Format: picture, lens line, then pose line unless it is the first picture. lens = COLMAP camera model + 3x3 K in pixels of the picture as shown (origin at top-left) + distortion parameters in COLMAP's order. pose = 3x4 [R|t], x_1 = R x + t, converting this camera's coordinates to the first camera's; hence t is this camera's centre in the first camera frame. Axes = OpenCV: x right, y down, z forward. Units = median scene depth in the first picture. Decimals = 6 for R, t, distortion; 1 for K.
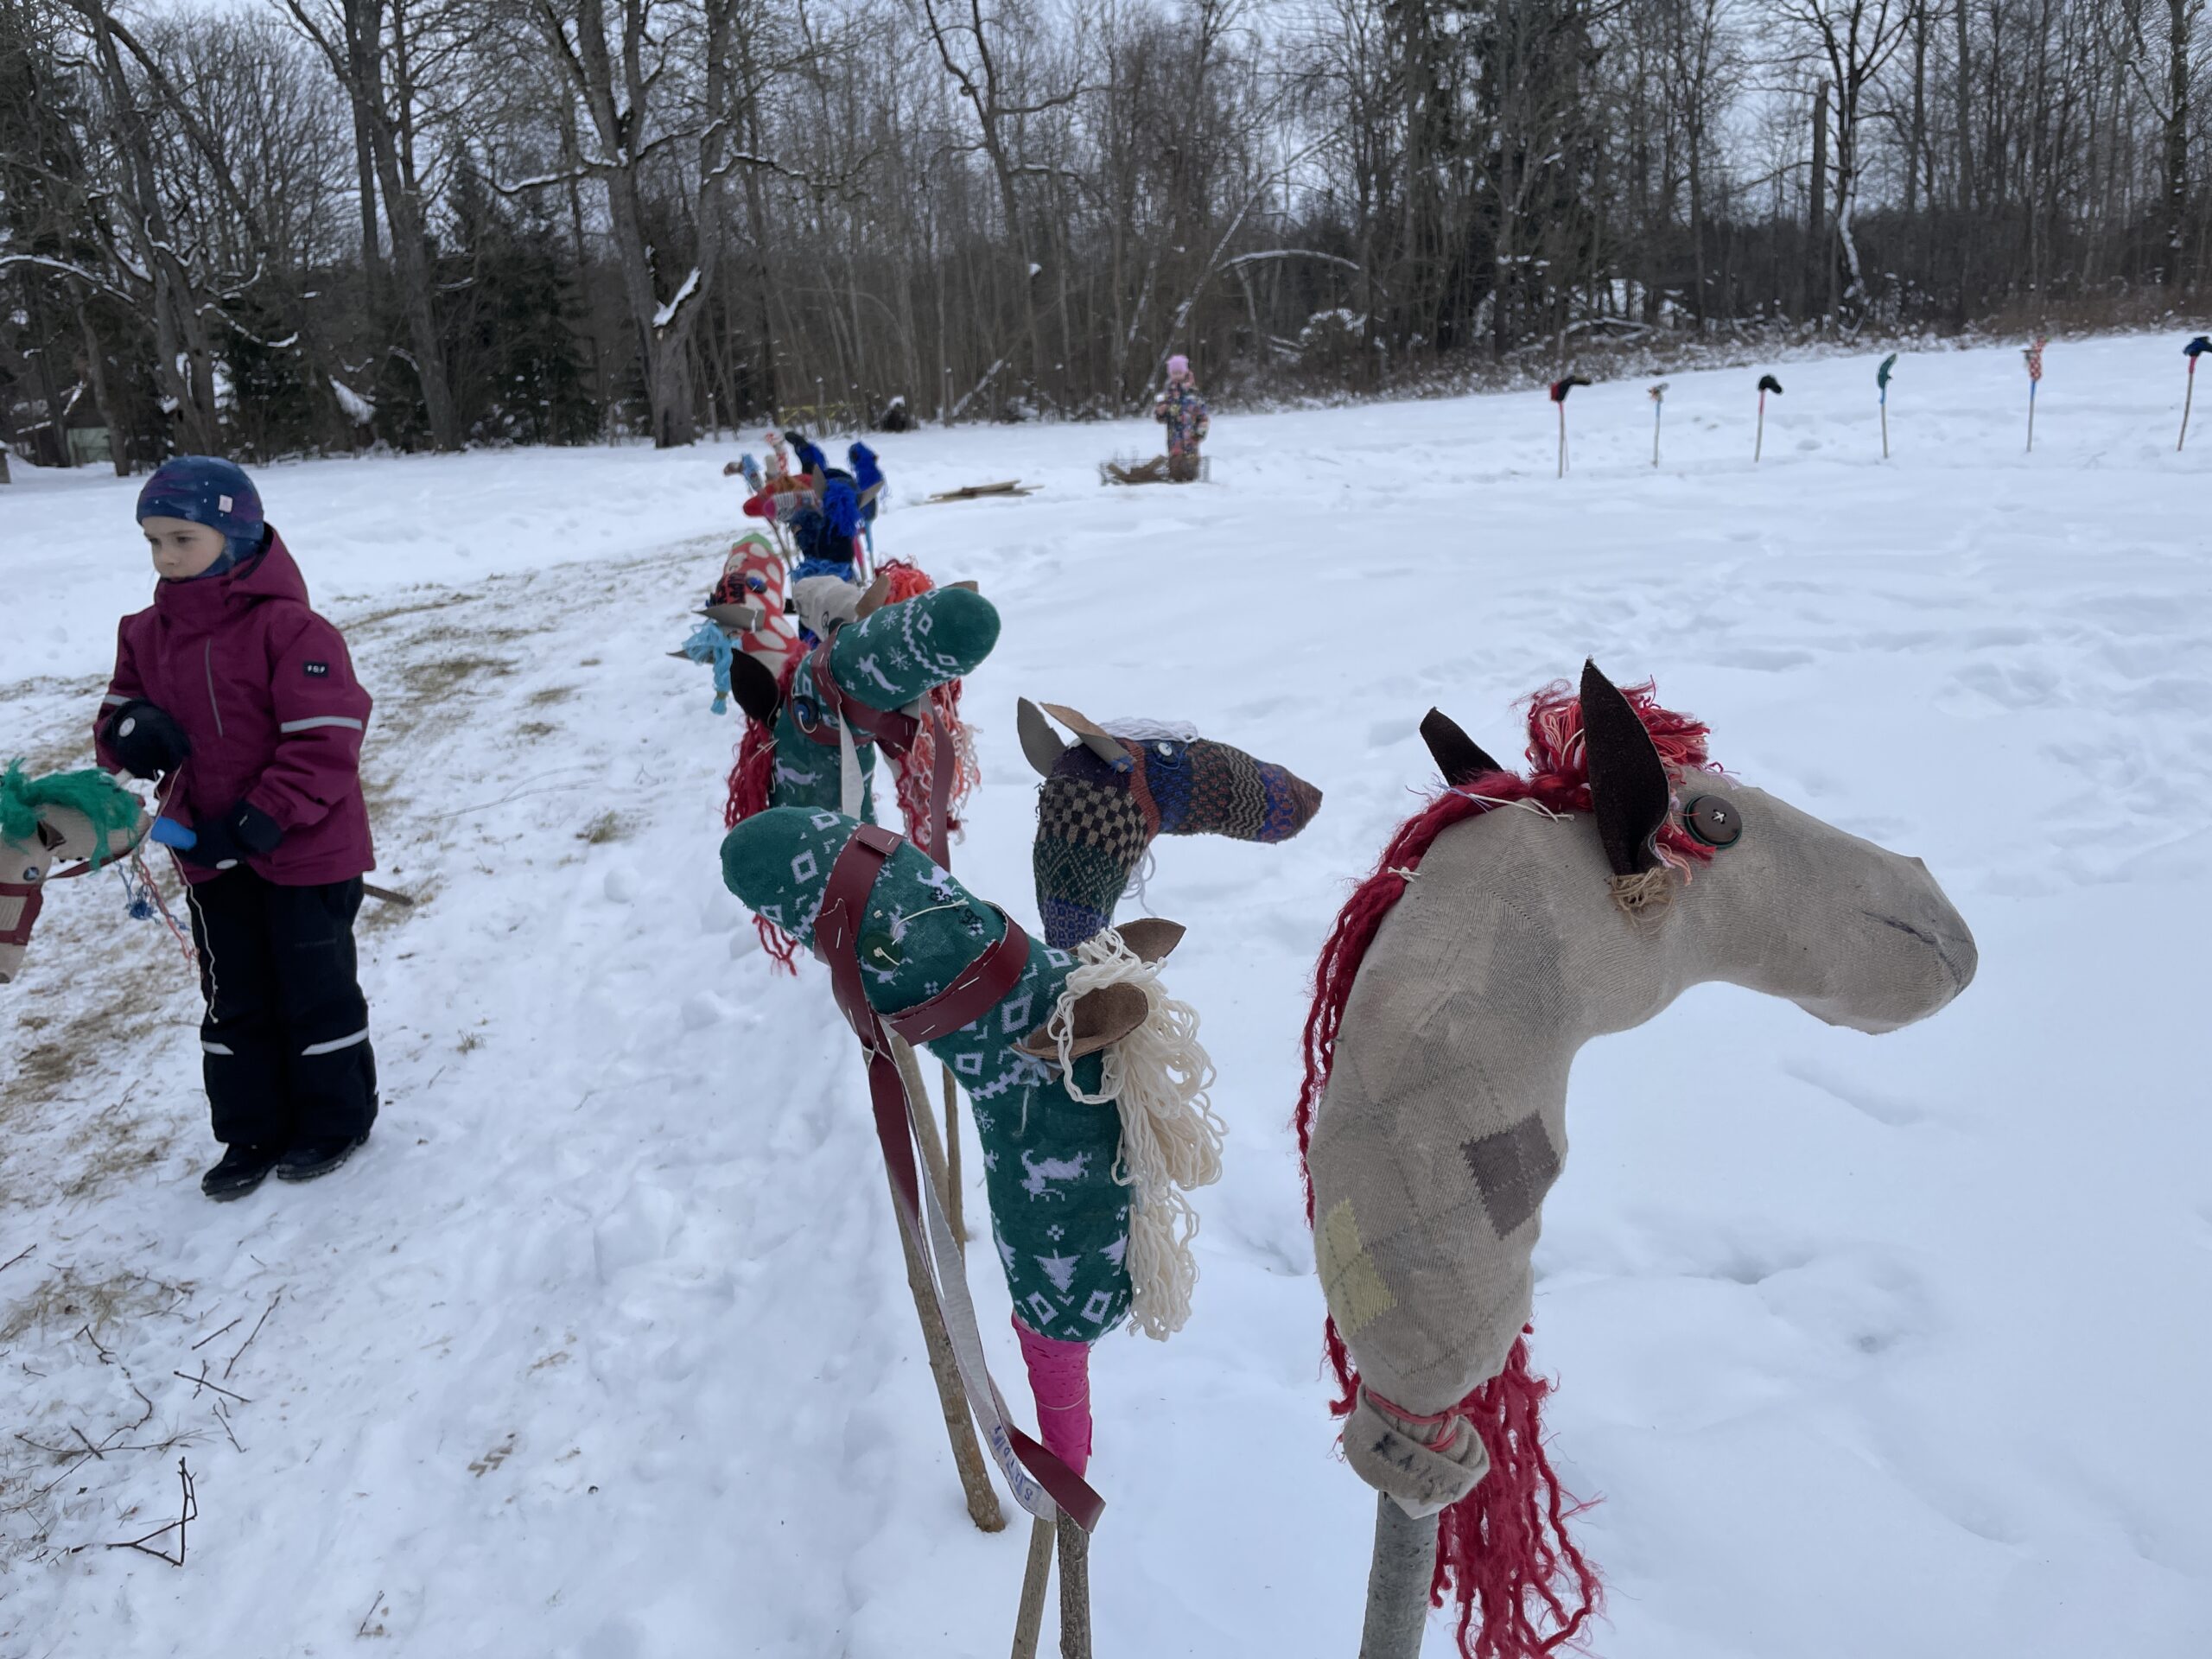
lens RADIAL K [[1655.2, 0, 1106.0], [0, 1655.2, 829.5], [0, 0, 1]] dist [0.005645, -0.000030]
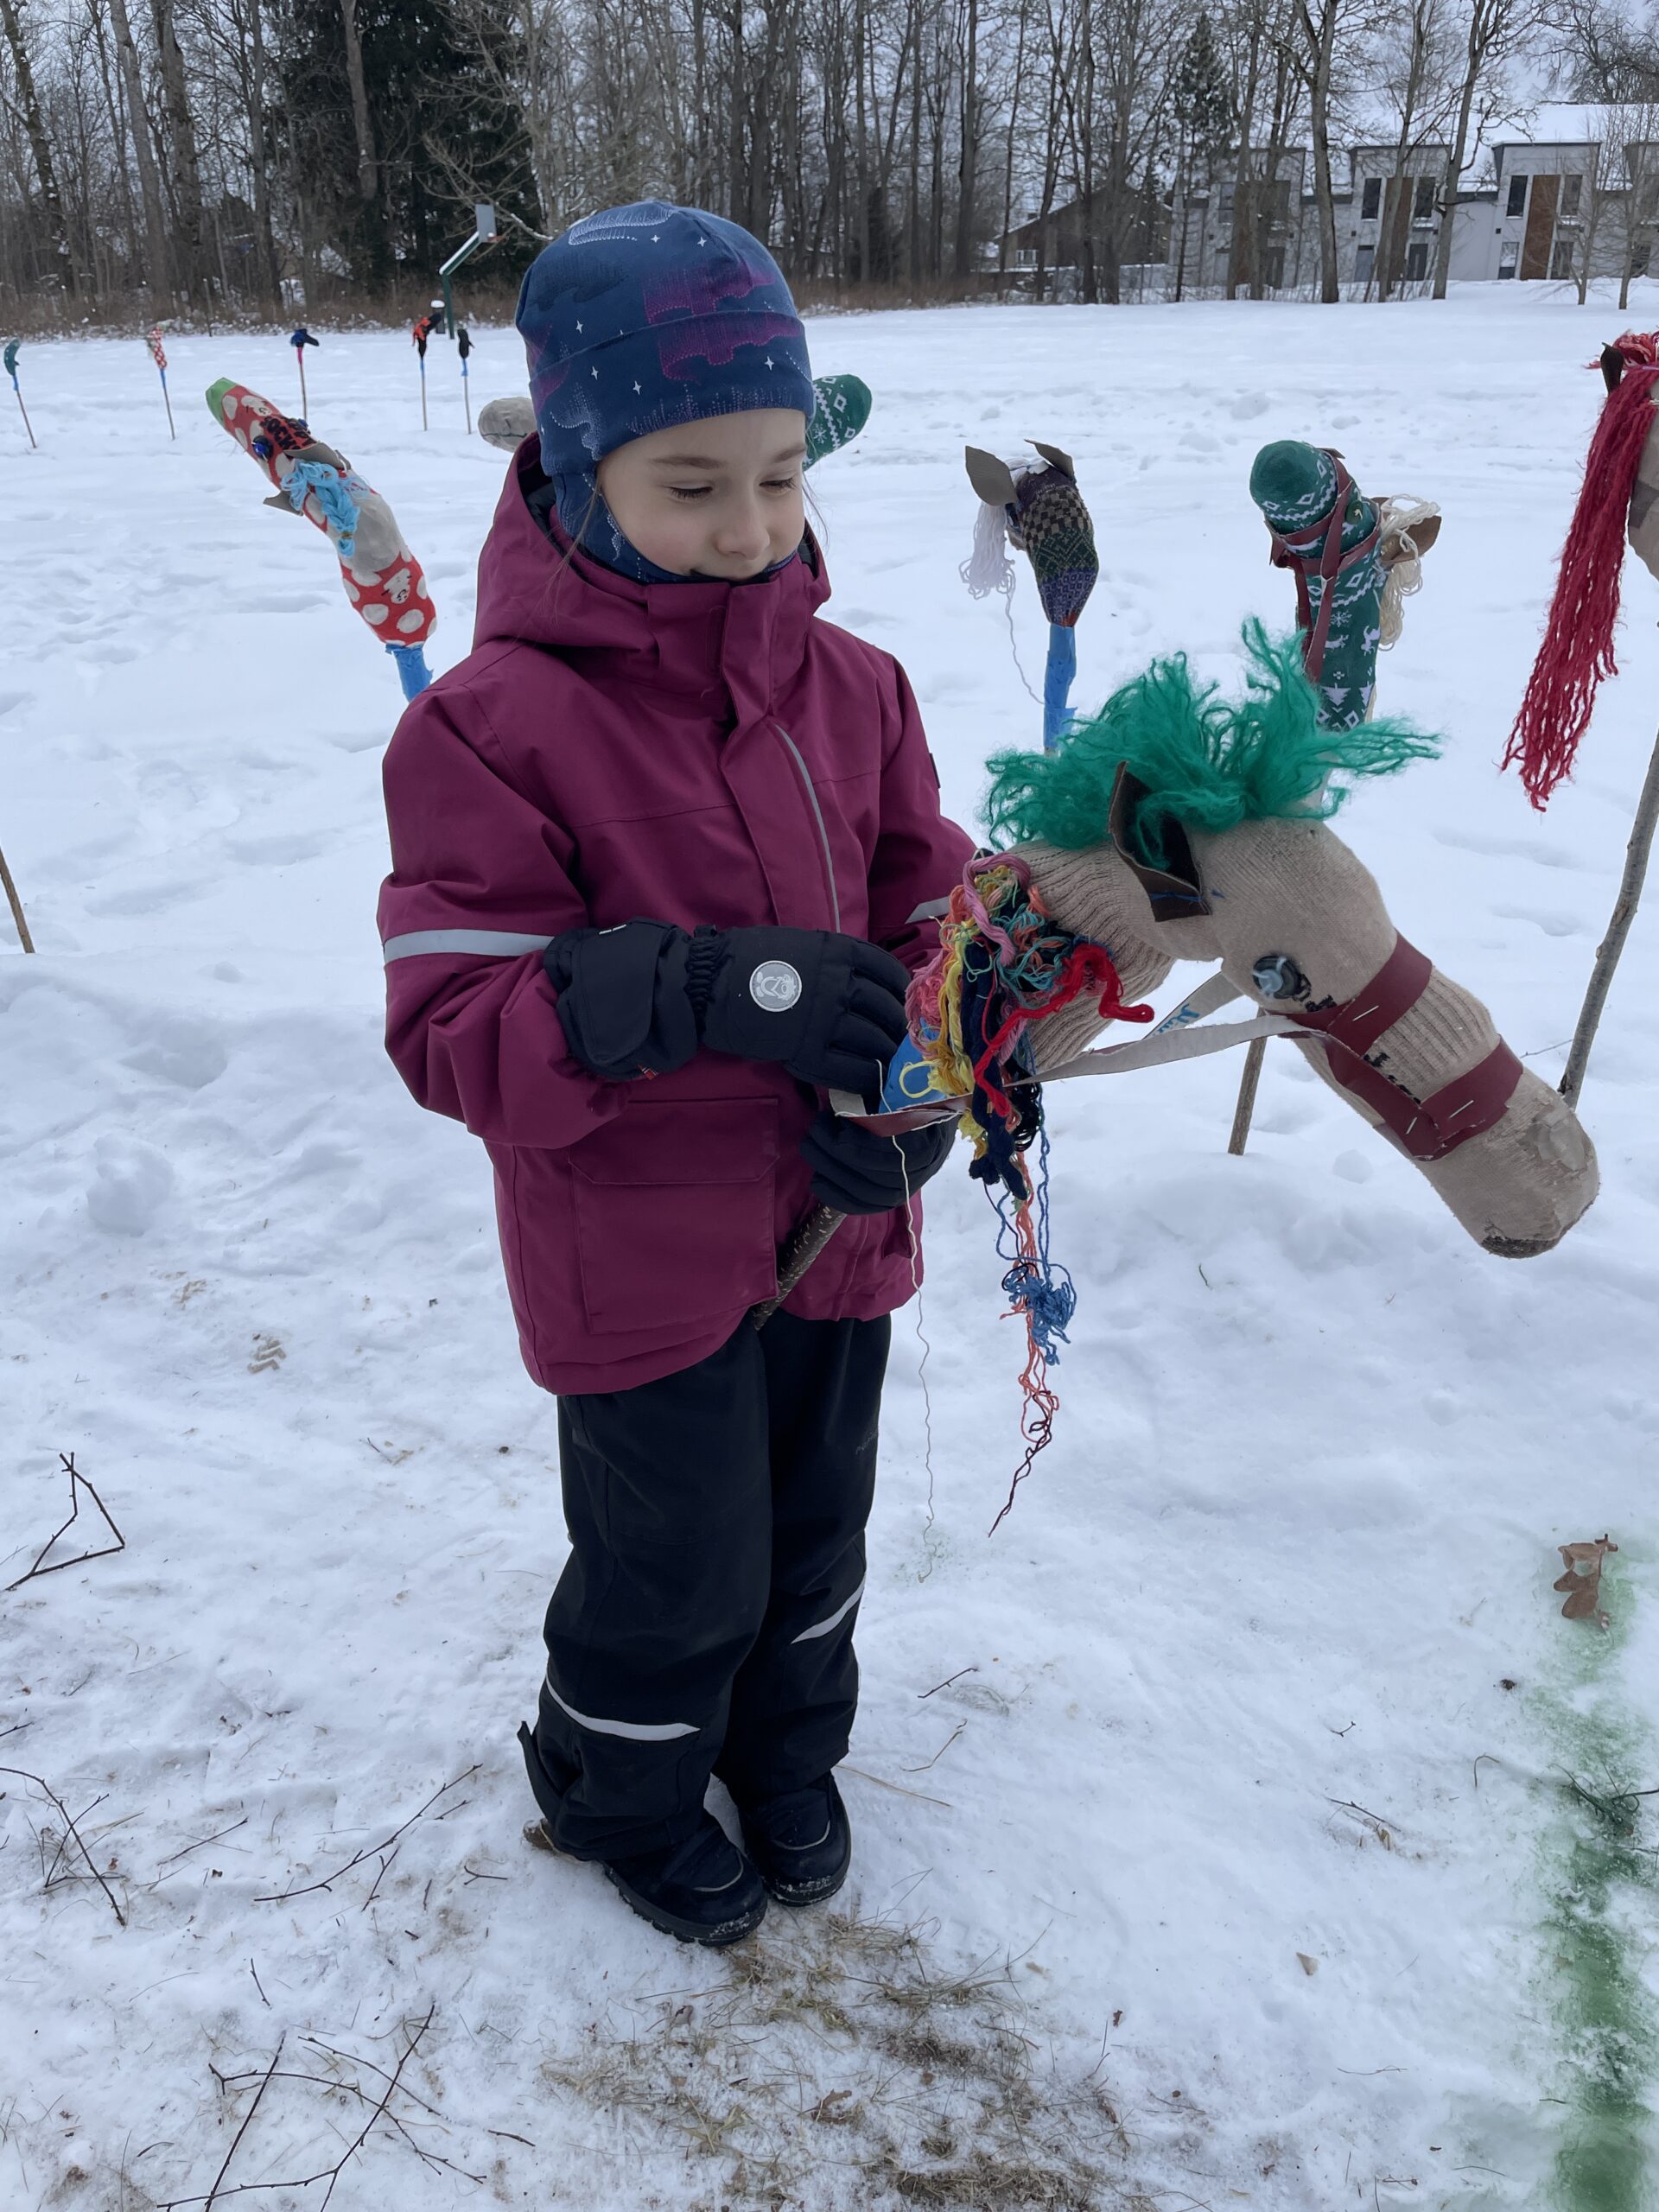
lens RADIAL K [[1655.2, 0, 829.5], [0, 1655.2, 1106.0], [0, 0, 1]] dist [0.005645, -0.000030]
pose [[0.579910, -0.307077, 0.754592, -0.878927], [0.196073, 0.951624, 0.236574, 0.067474], [-0.790734, 0.010763, 0.612065, 0.121822]]
